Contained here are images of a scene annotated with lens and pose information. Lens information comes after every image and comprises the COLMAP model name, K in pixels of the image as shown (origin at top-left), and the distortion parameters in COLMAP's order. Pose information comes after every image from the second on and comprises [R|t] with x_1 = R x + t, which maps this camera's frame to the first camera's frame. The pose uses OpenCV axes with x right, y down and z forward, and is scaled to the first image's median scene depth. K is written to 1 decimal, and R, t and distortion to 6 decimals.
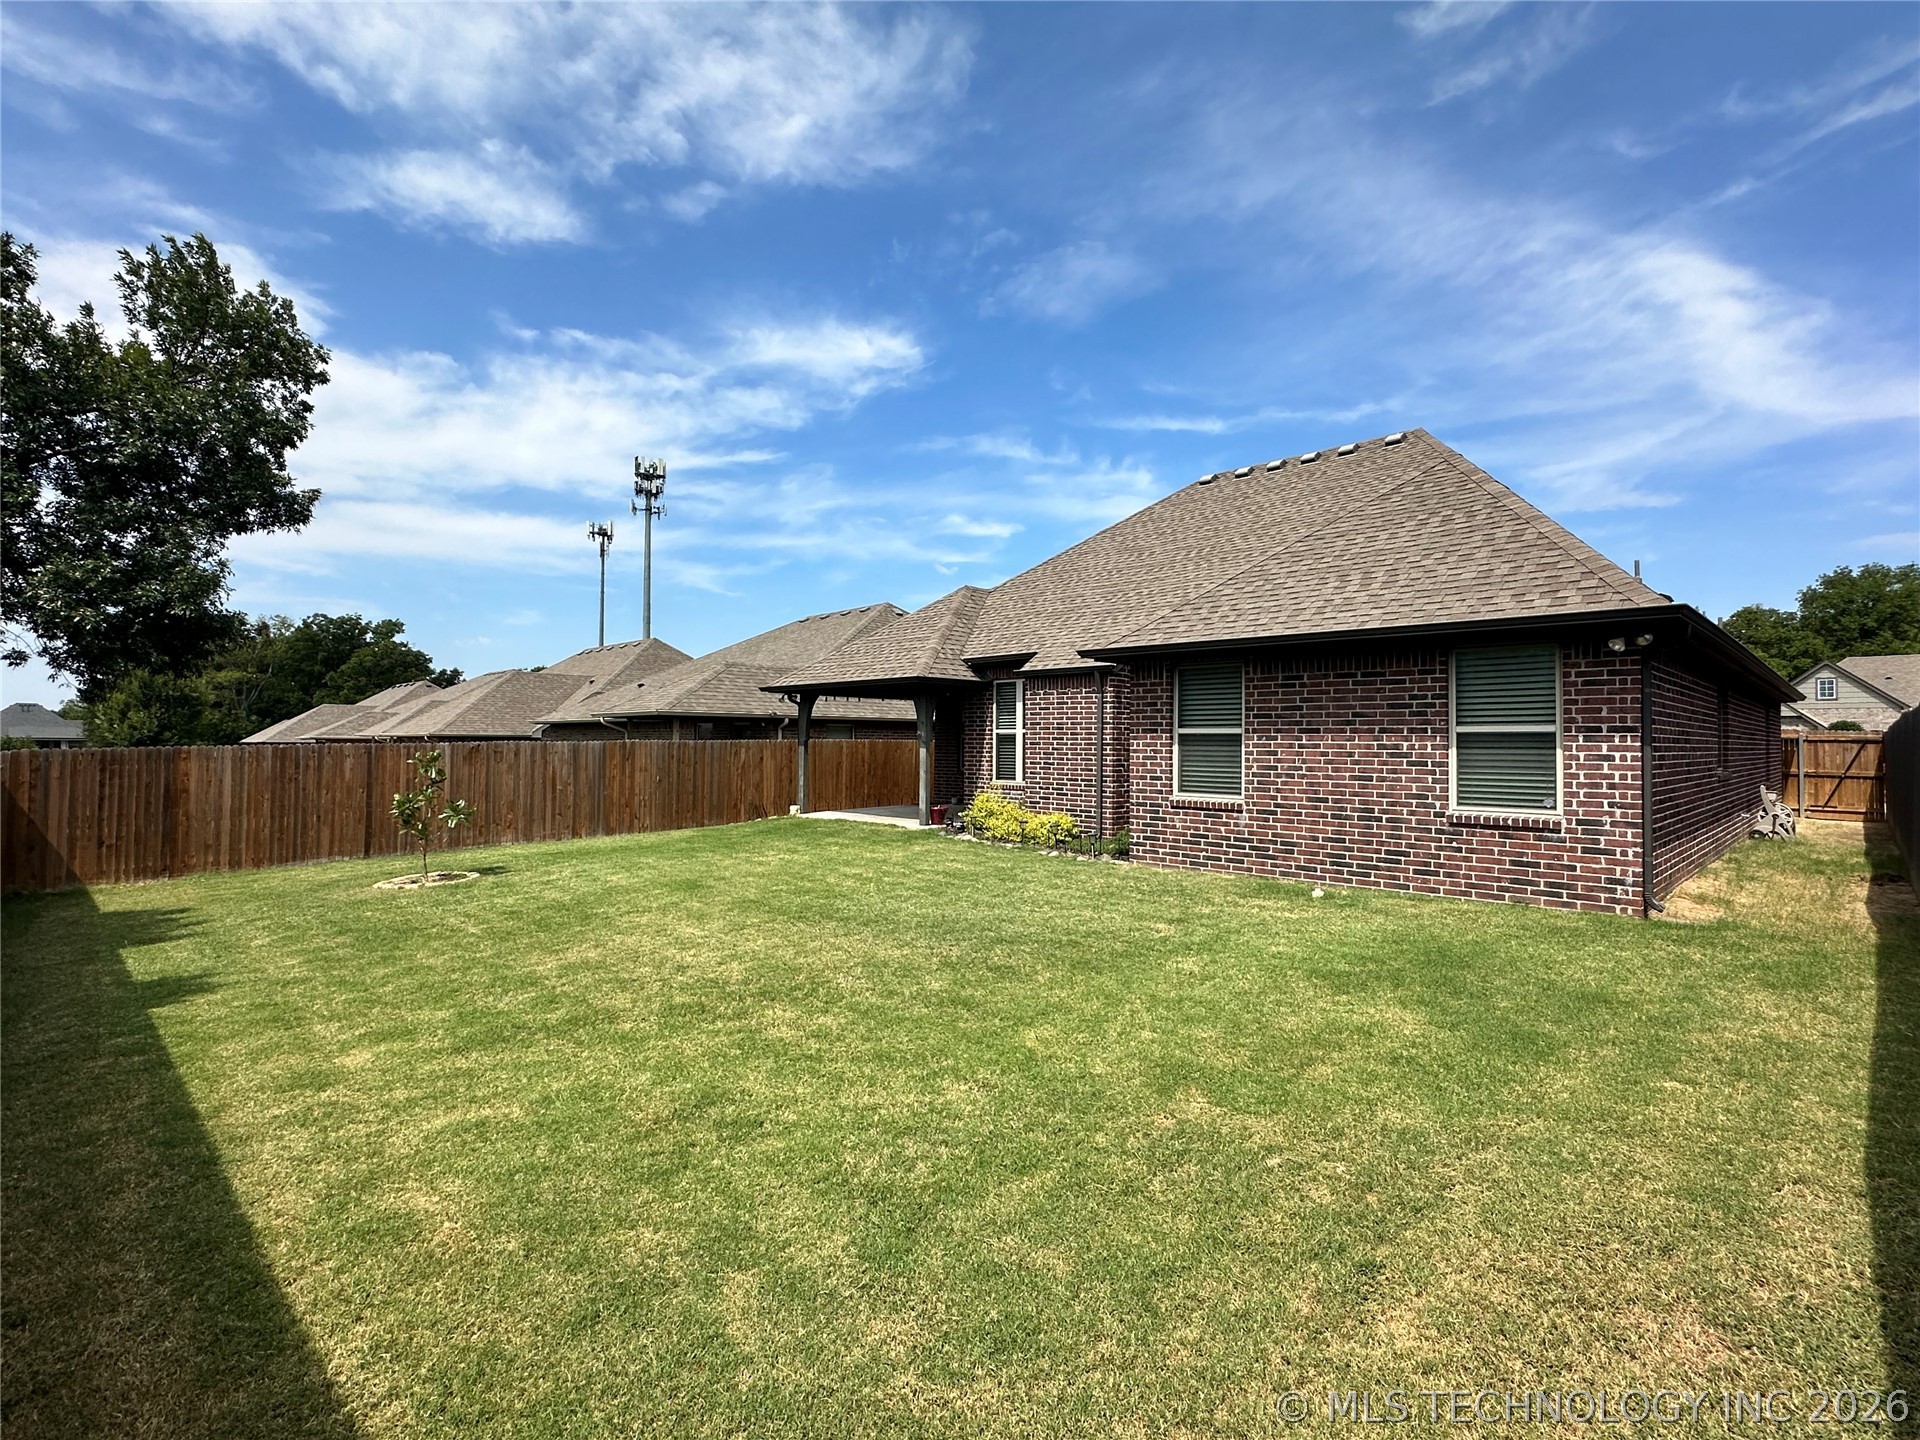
lens RADIAL K [[922.3, 0, 961.3], [0, 922.3, 744.4], [0, 0, 1]] dist [0.013361, -0.014199]
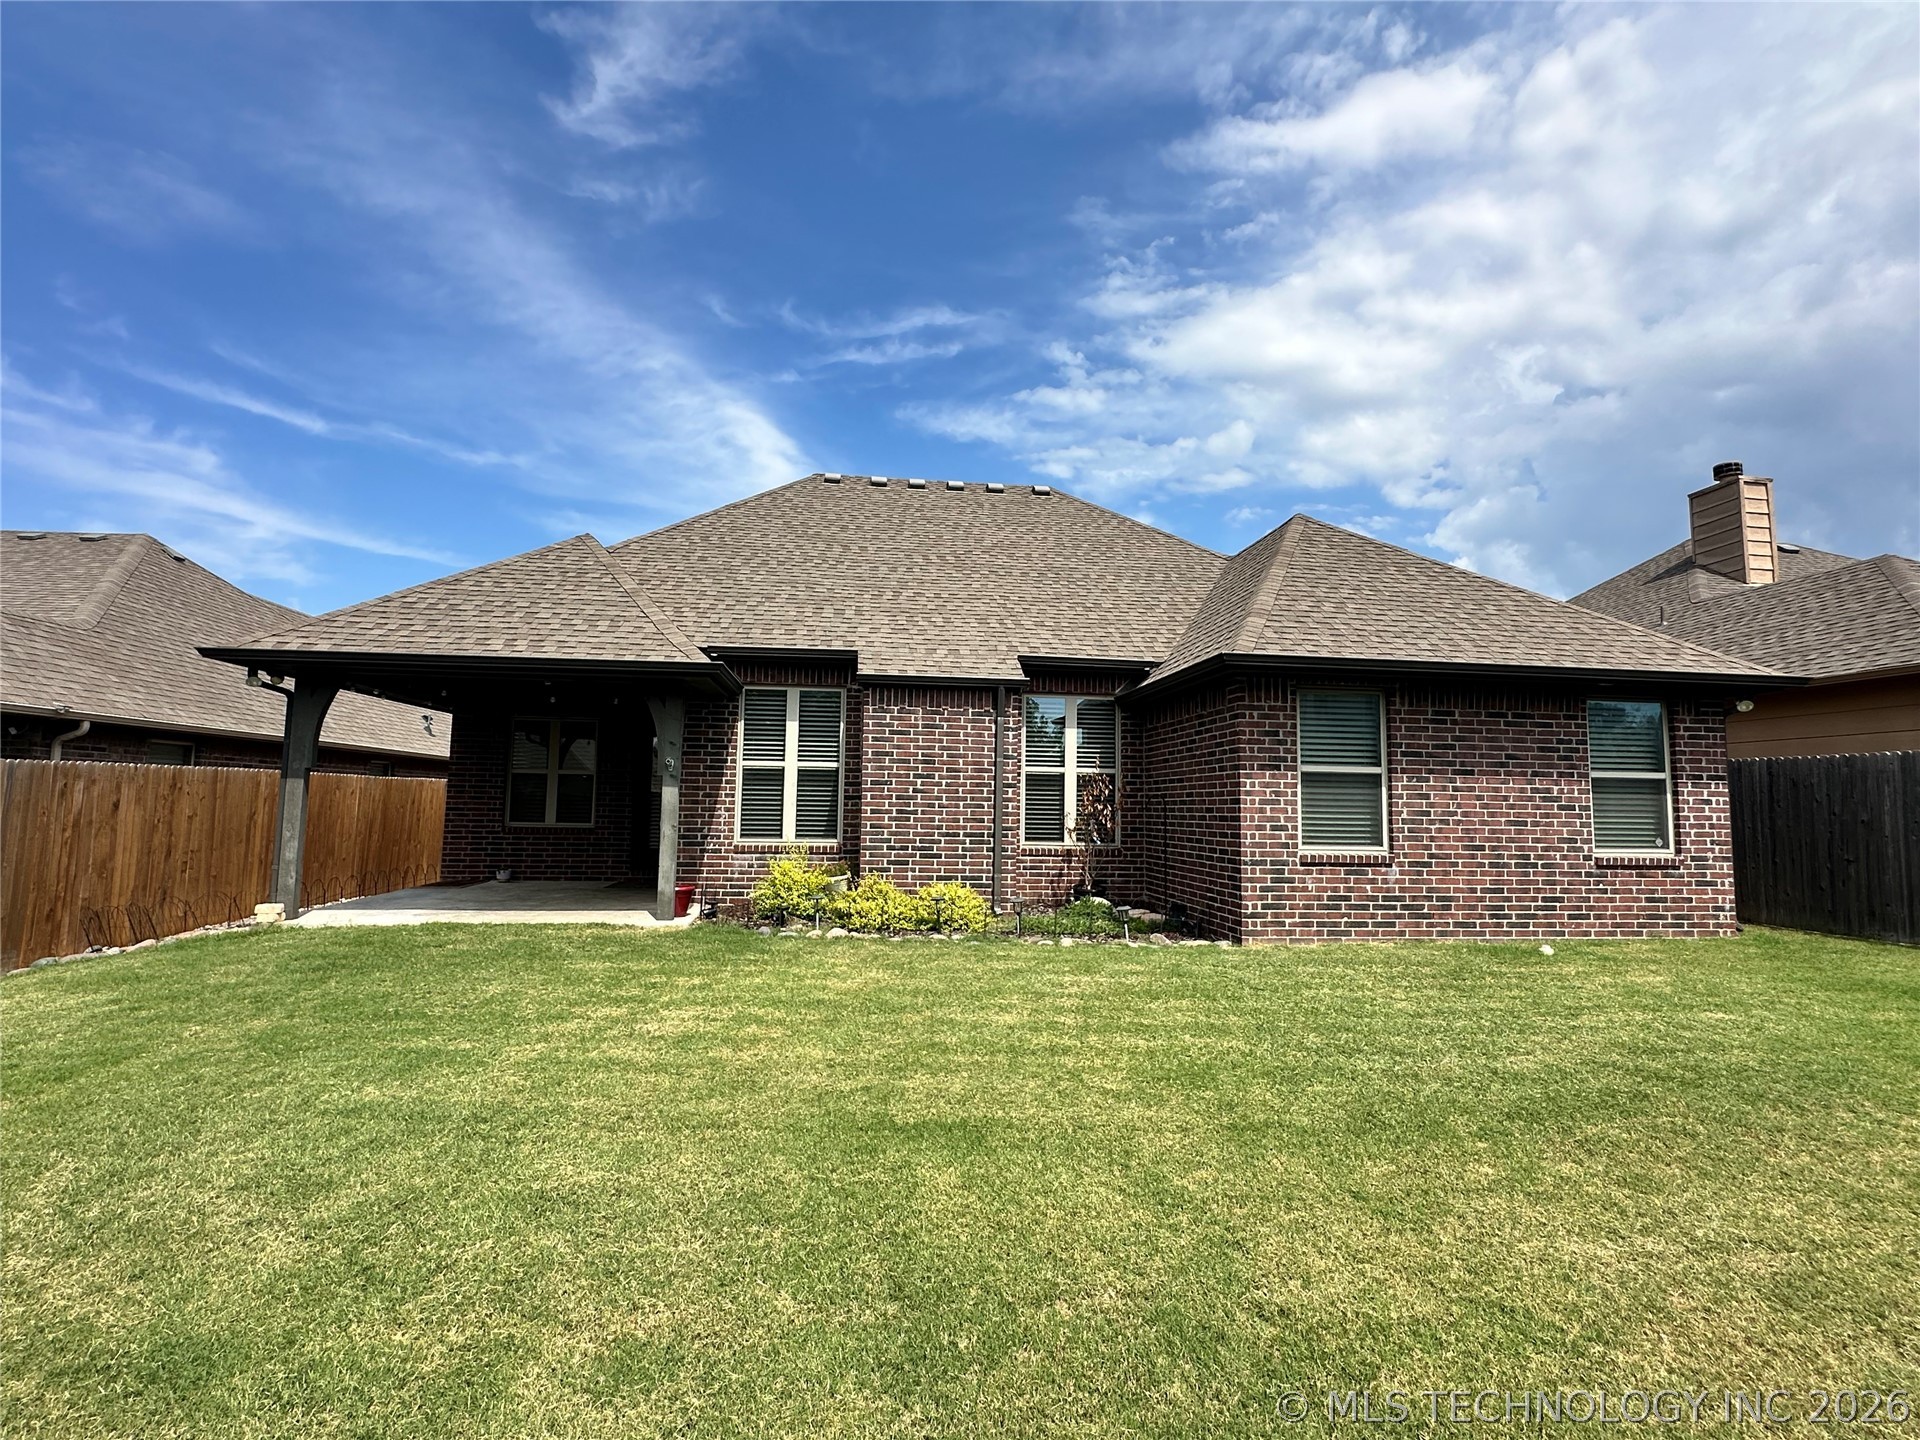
lens RADIAL K [[922.3, 0, 961.3], [0, 922.3, 744.4], [0, 0, 1]] dist [0.013361, -0.014199]
pose [[0.621560, 0.056663, 0.781314, -0.638251], [-0.010436, 0.997891, -0.064068, 0.021233], [-0.783297, 0.031668, 0.620841, 0.807932]]
